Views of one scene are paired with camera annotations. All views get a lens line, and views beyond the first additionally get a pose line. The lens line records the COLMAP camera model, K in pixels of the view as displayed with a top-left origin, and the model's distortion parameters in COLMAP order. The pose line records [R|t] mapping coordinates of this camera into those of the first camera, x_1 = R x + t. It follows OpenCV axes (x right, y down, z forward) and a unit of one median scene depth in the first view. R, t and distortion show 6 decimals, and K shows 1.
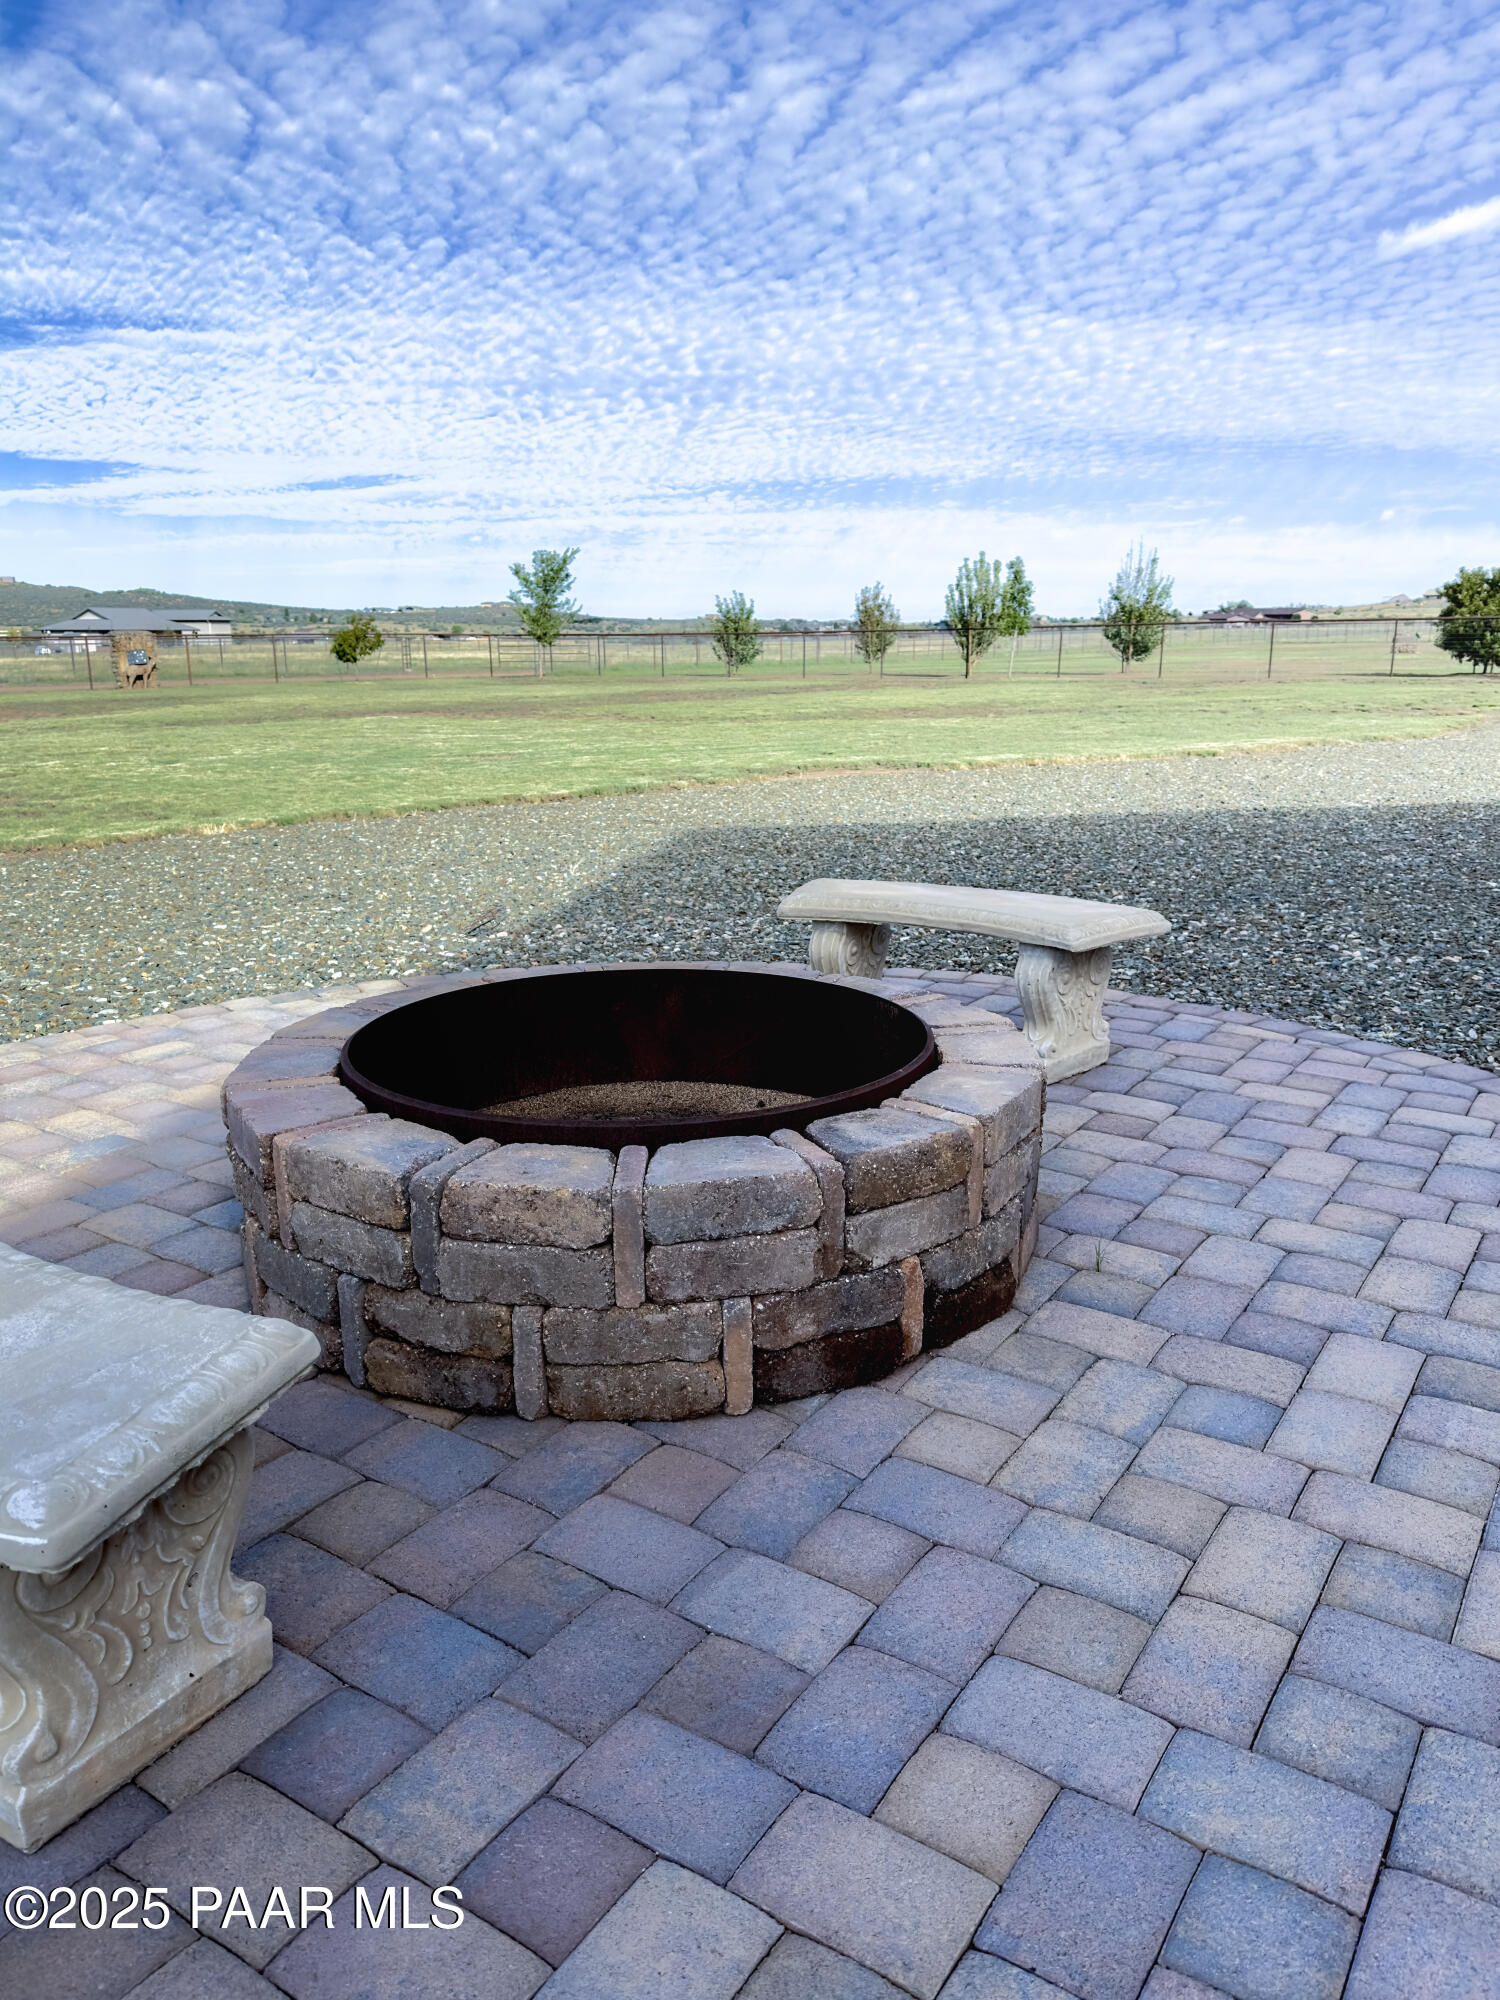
lens RADIAL K [[1470.9, 0, 750.0], [0, 1470.9, 1000.0], [0, 0, 1]] dist [0.054369, -0.000270]
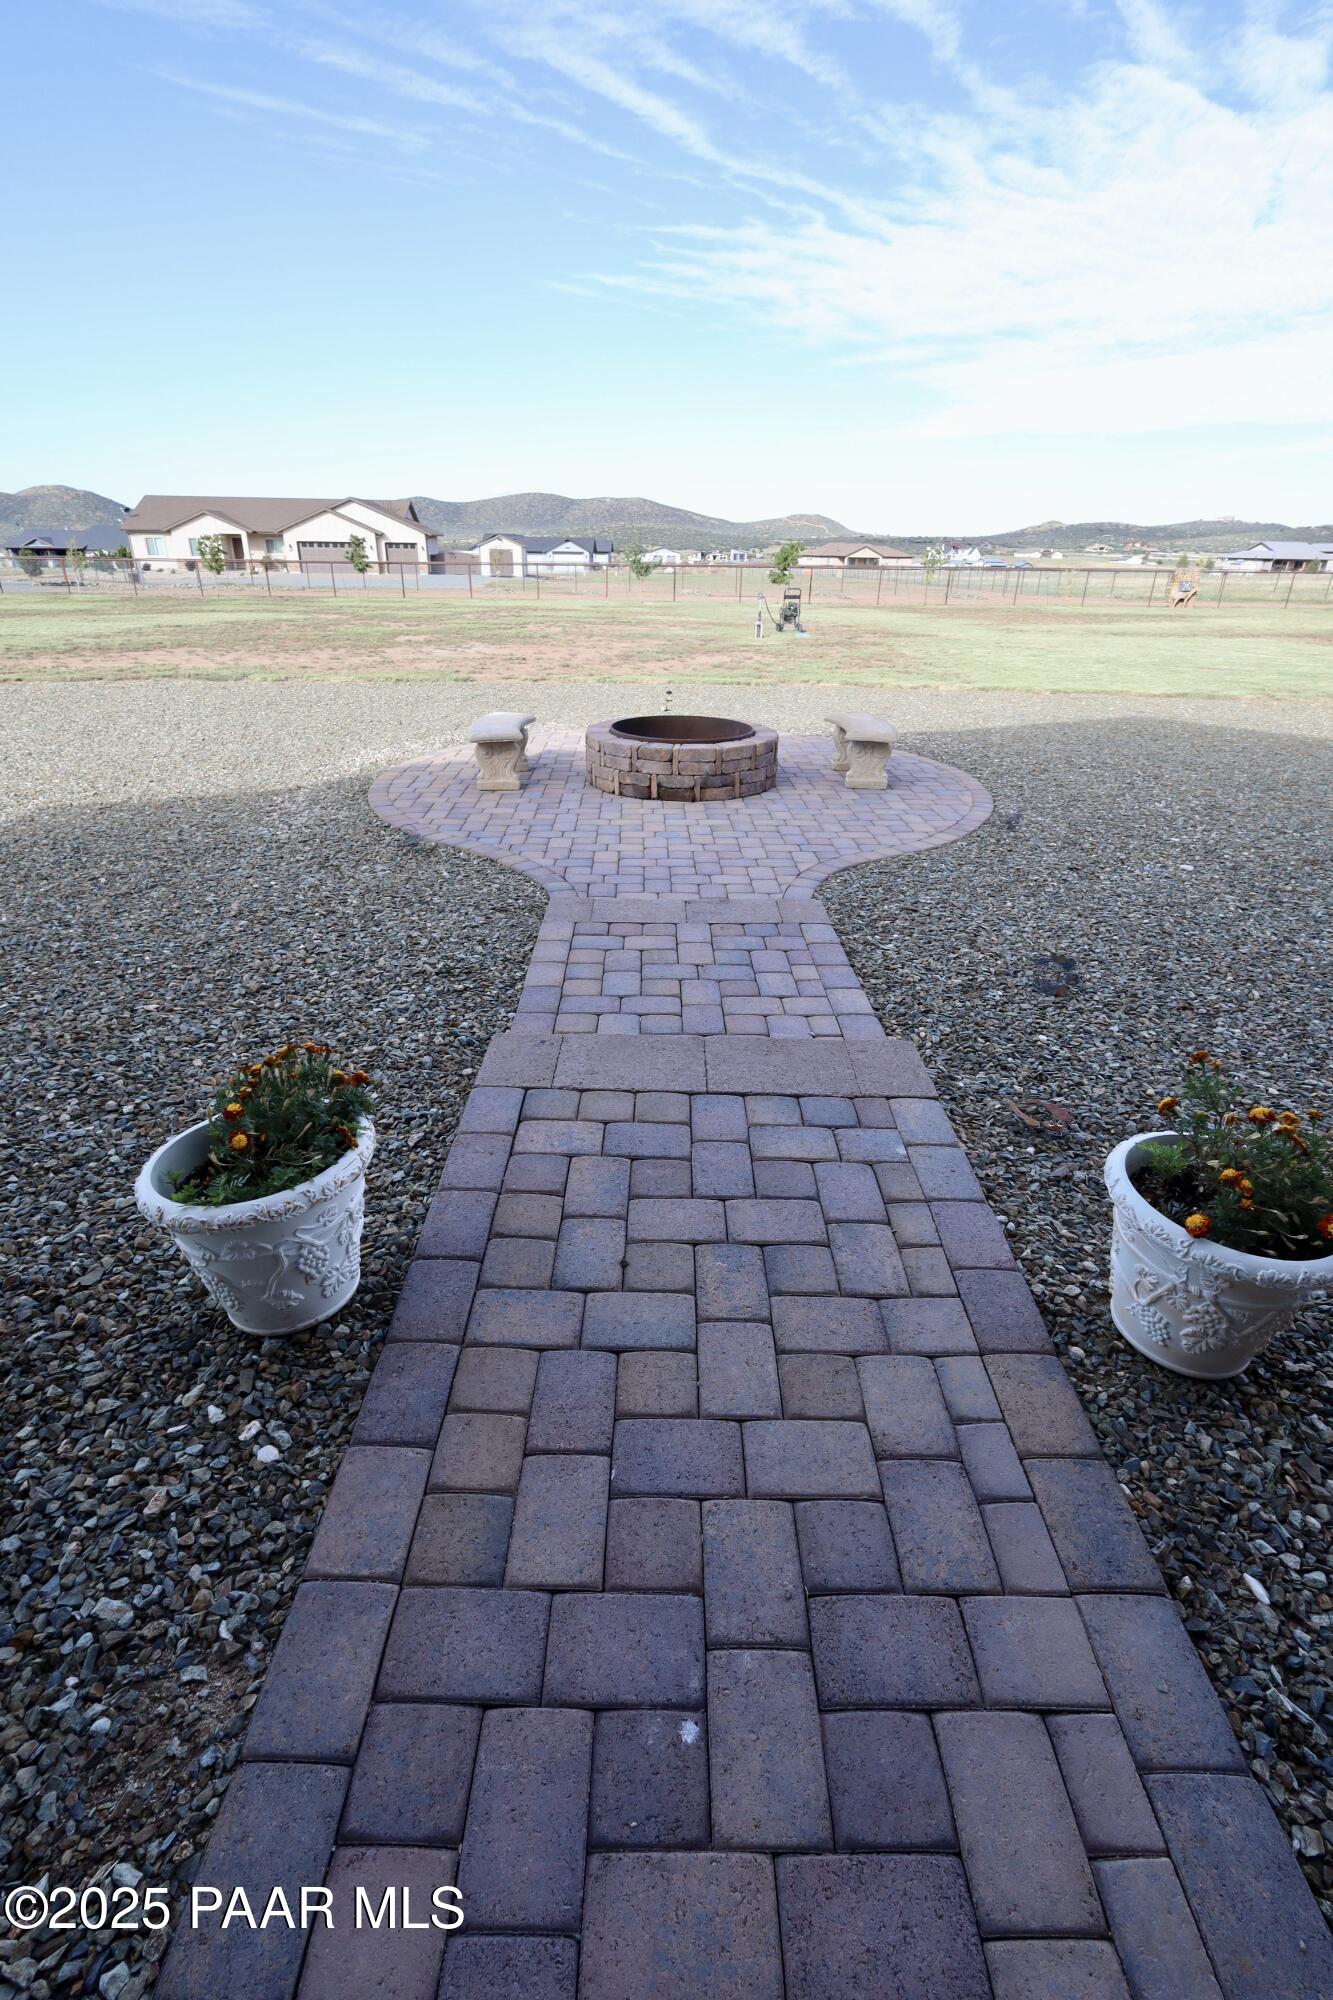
lens RADIAL K [[958.1, 0, 666.5], [0, 958.1, 1000.0], [0, 0, 1]] dist [-0.002142, 0.000437]
pose [[0.552172, 0.358589, -0.752675, 2.472711], [-0.204310, 0.933452, 0.294830, -0.058711], [0.808309, -0.009018, 0.588690, -0.709628]]
